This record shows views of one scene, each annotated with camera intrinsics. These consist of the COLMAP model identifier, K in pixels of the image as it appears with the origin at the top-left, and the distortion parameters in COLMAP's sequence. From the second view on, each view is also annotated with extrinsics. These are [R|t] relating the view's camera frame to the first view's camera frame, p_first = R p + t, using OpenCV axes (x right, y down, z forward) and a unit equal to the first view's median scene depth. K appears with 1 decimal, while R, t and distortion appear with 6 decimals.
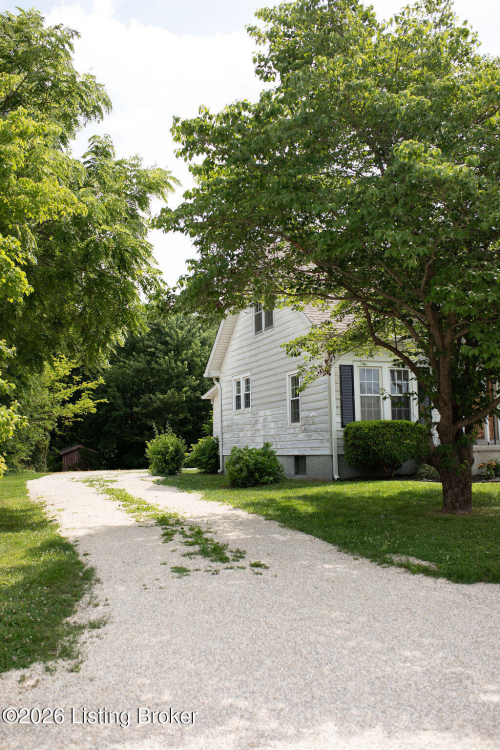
lens RADIAL K [[709.7, 0, 250.0], [0, 709.7, 375.0], [0, 0, 1]] dist [-0.043128, 0.022493]
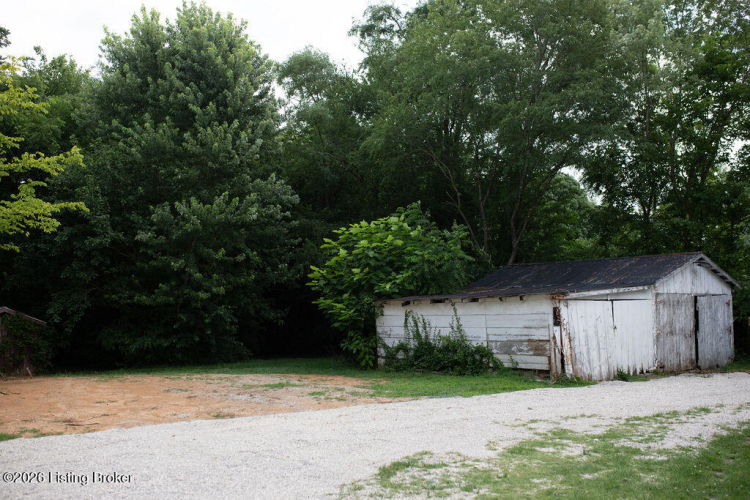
lens RADIAL K [[709.7, 0, 375.0], [0, 709.7, 250.0], [0, 0, 1]] dist [-0.043128, 0.022493]
pose [[0.965242, 0.064486, 0.253277, -0.131236], [-0.071236, 0.997305, 0.017561, 0.039404], [-0.251462, -0.034993, 0.967234, 0.522620]]
